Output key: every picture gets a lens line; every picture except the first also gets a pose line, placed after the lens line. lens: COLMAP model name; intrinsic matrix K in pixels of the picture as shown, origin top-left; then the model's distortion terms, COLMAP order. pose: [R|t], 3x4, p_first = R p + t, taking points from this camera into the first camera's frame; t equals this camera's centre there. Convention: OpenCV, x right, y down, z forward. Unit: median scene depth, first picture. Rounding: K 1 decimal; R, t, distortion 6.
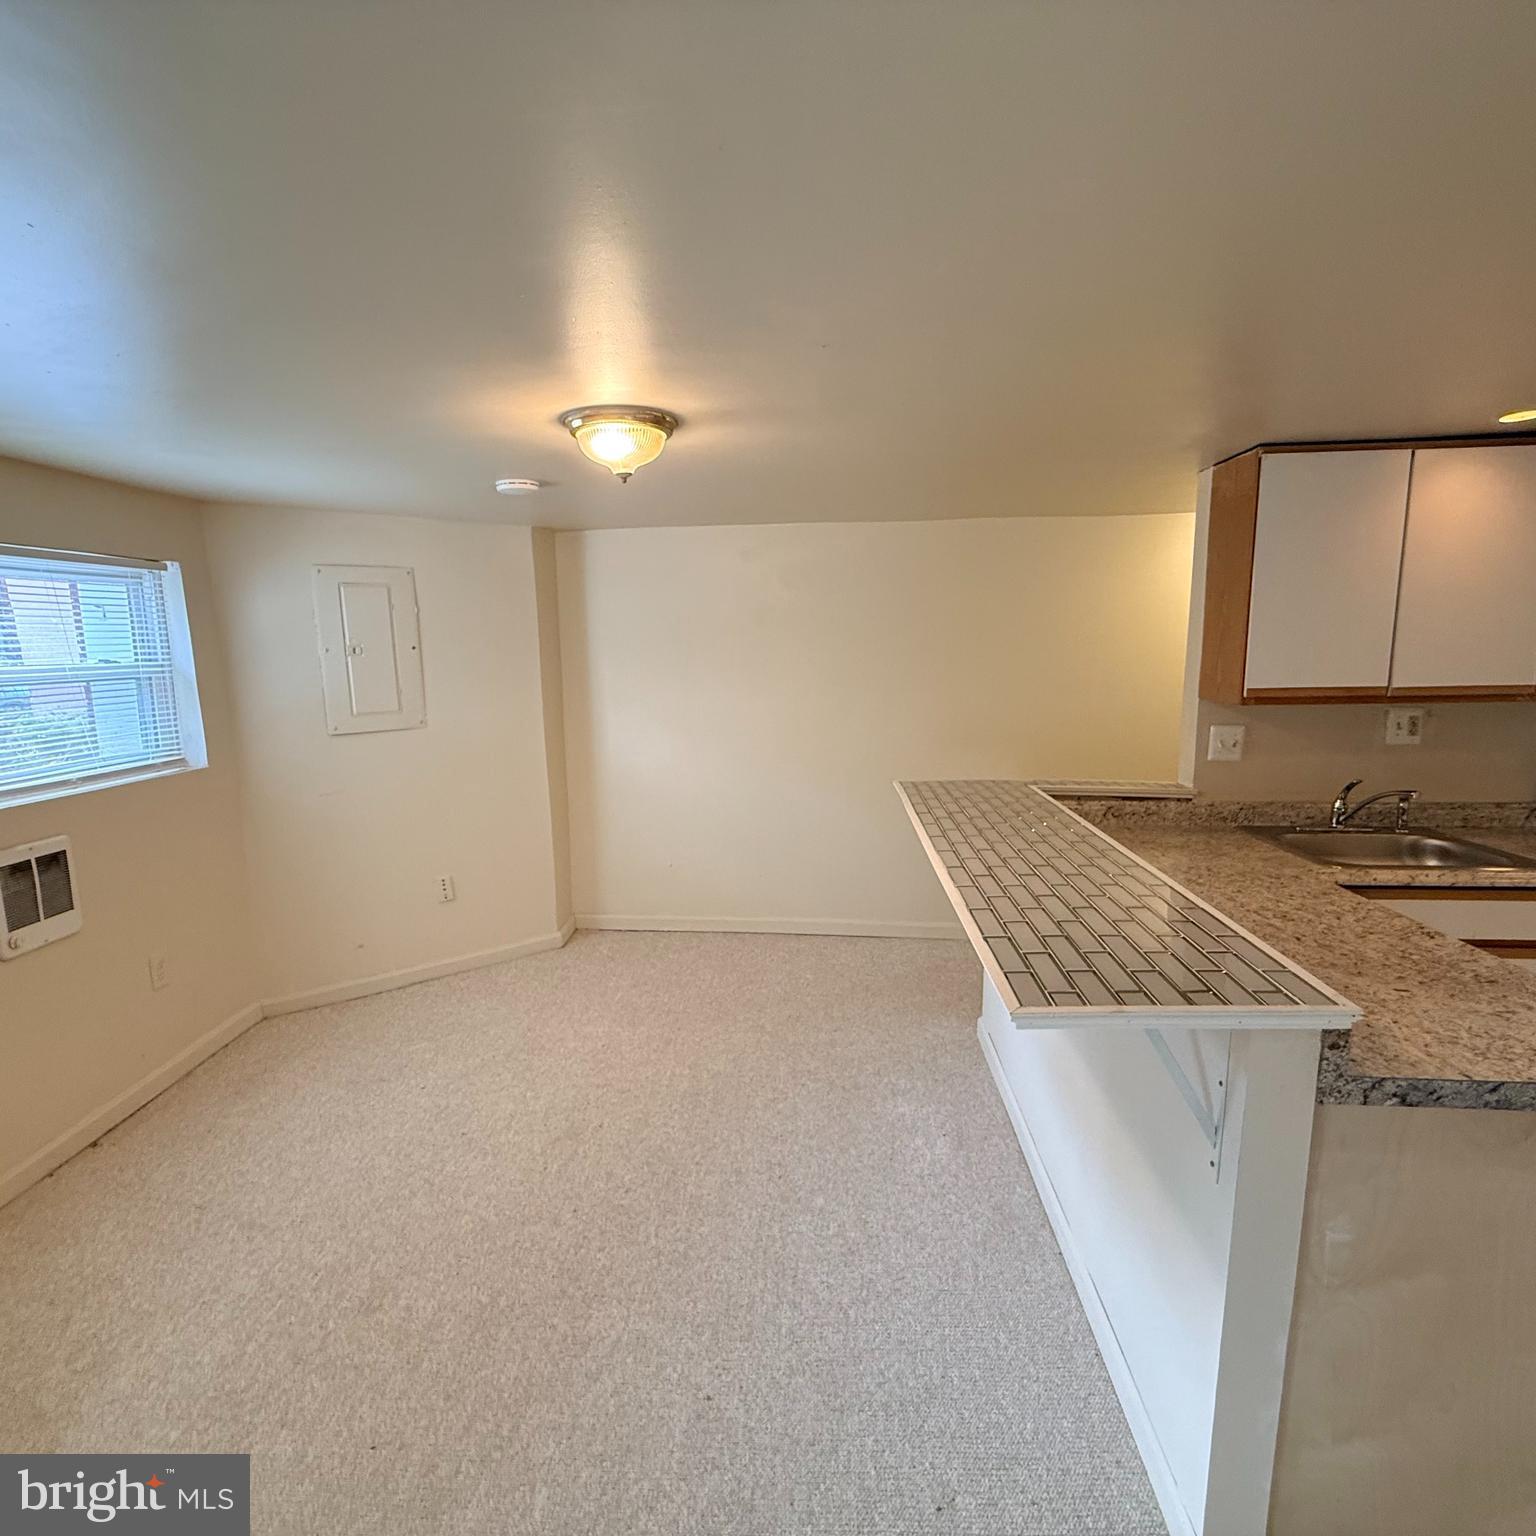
lens RADIAL K [[813.1, 0, 763.2], [0, 813.1, 767.6], [0, 0, 1]] dist [-0.000001, -0.000994]
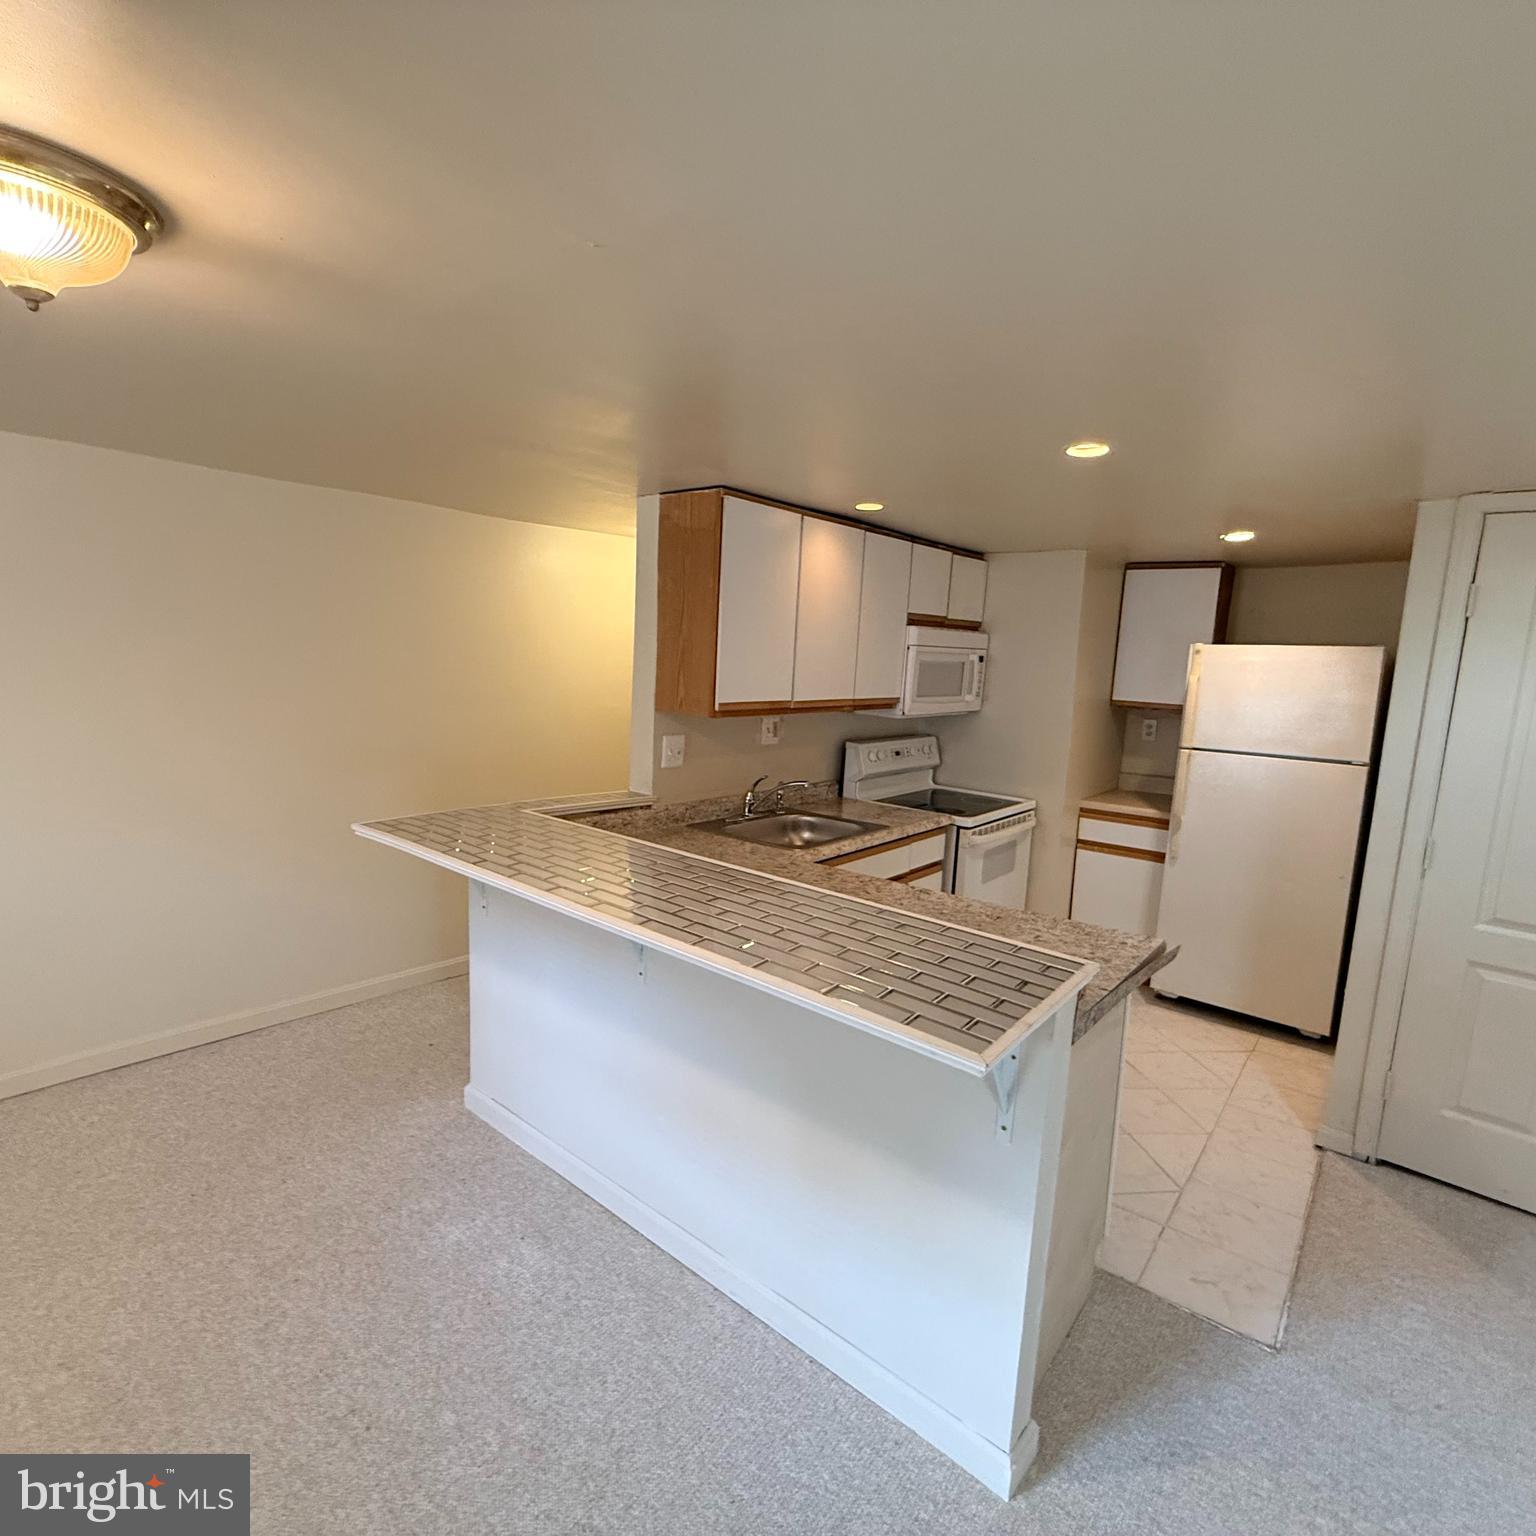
lens RADIAL K [[813.1, 0, 763.2], [0, 813.1, 767.6], [0, 0, 1]] dist [-0.000001, -0.000994]
pose [[0.582636, -0.073806, 0.809375, -0.293848], [0.070588, 0.996700, 0.040075, -0.051435], [-0.809662, 0.033783, 0.585923, 0.311282]]
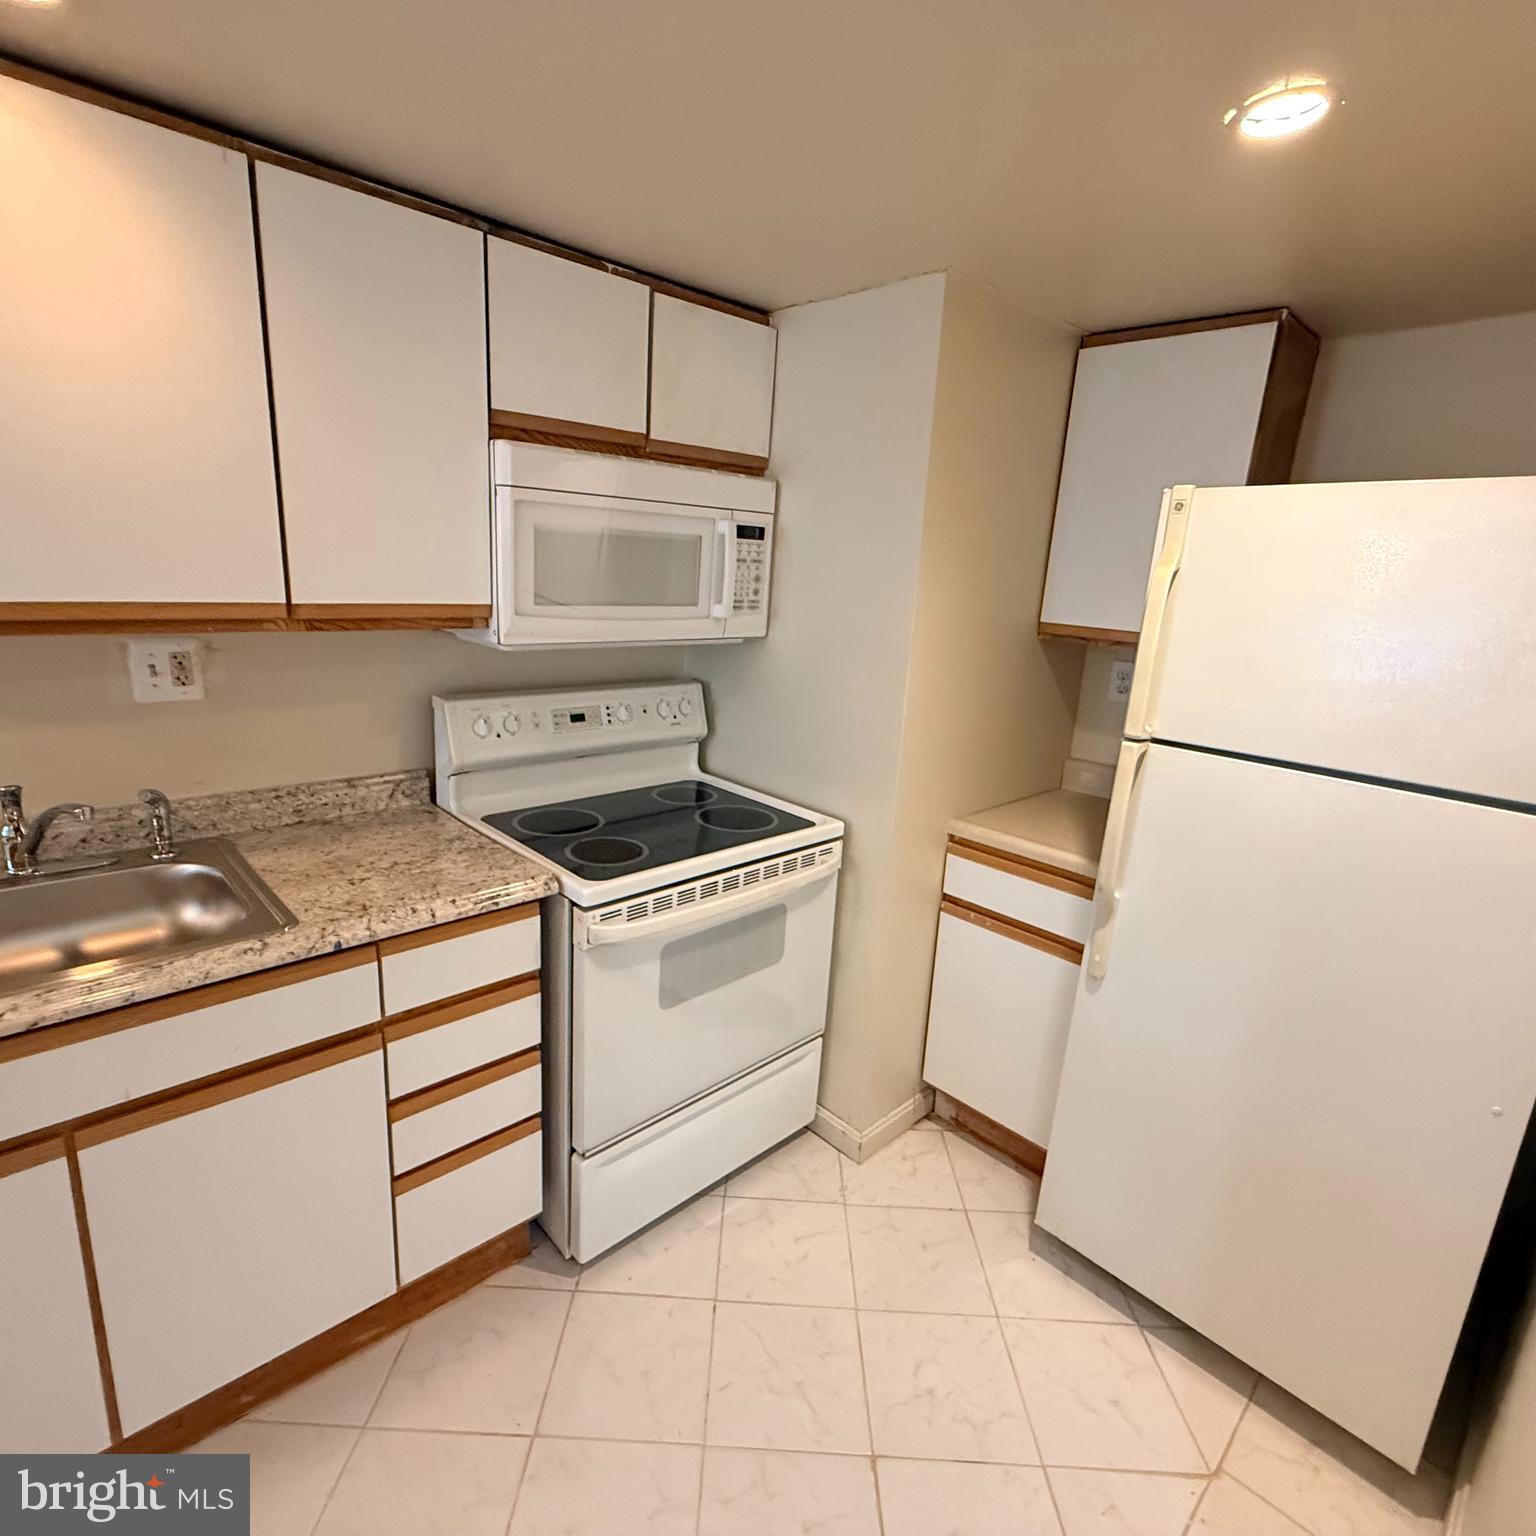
lens RADIAL K [[813.1, 0, 763.2], [0, 813.1, 767.6], [0, 0, 1]] dist [-0.000001, -0.000994]
pose [[0.669337, -0.127978, 0.731853, 0.750036], [0.043373, 0.990103, 0.133470, -0.048004], [-0.741692, -0.057594, 0.668264, 0.345827]]
